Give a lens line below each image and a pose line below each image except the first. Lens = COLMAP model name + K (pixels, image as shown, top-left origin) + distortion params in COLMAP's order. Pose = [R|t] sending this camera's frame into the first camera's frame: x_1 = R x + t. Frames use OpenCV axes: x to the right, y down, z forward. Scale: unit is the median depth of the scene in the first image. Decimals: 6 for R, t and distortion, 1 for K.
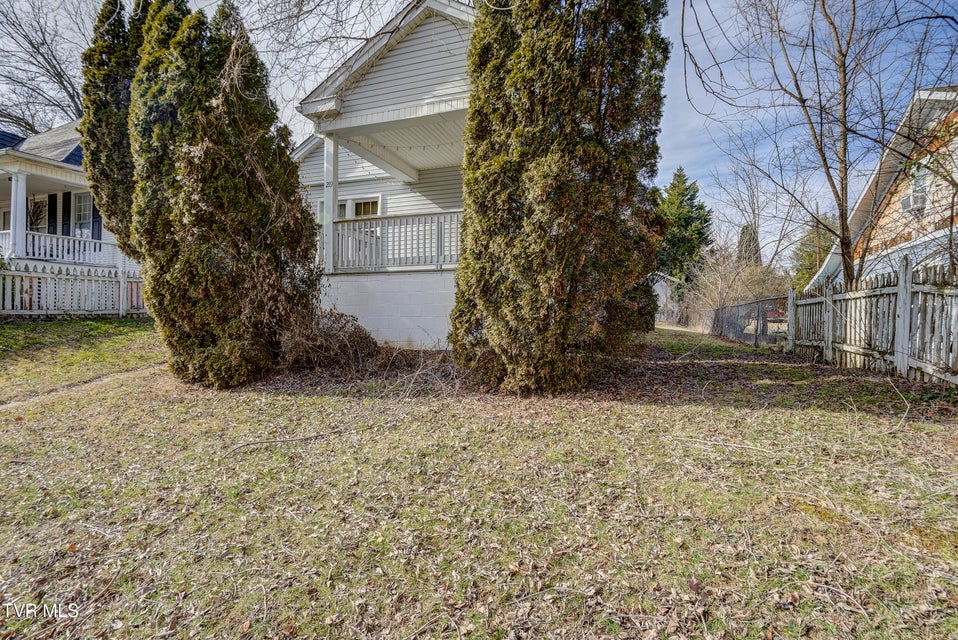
lens RADIAL K [[472.6, 0, 480.4], [0, 472.6, 320.3], [0, 0, 1]] dist [0.000900, -0.000430]
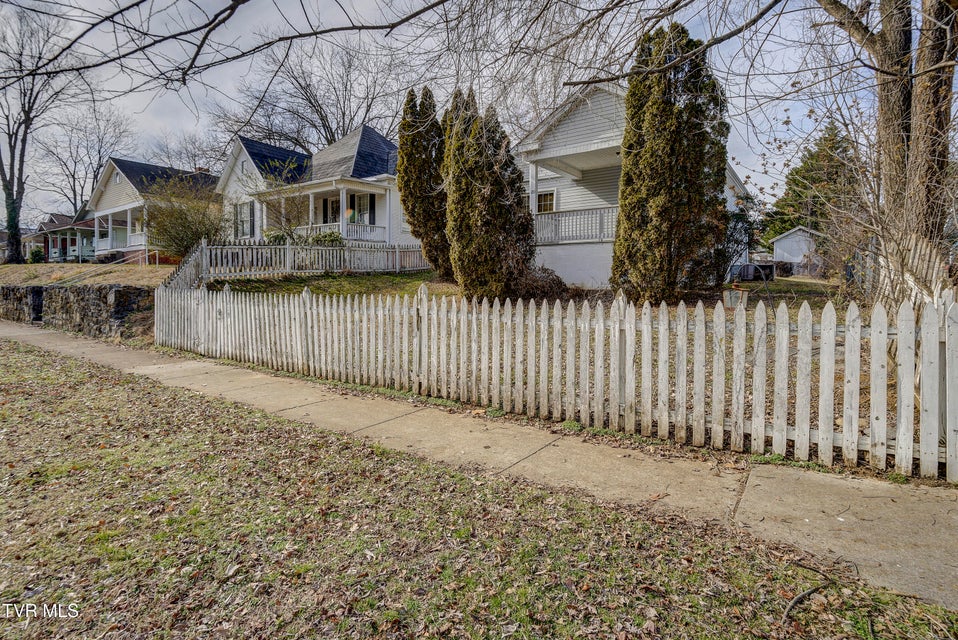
lens RADIAL K [[474.5, 0, 491.1], [0, 474.5, 296.9], [0, 0, 1]] dist [-0.005315, 0.000655]
pose [[0.963560, 0.003905, -0.267463, -0.016652], [0.006904, 0.999197, 0.039462, 0.028239], [0.267403, -0.039871, 0.962760, -1.068788]]
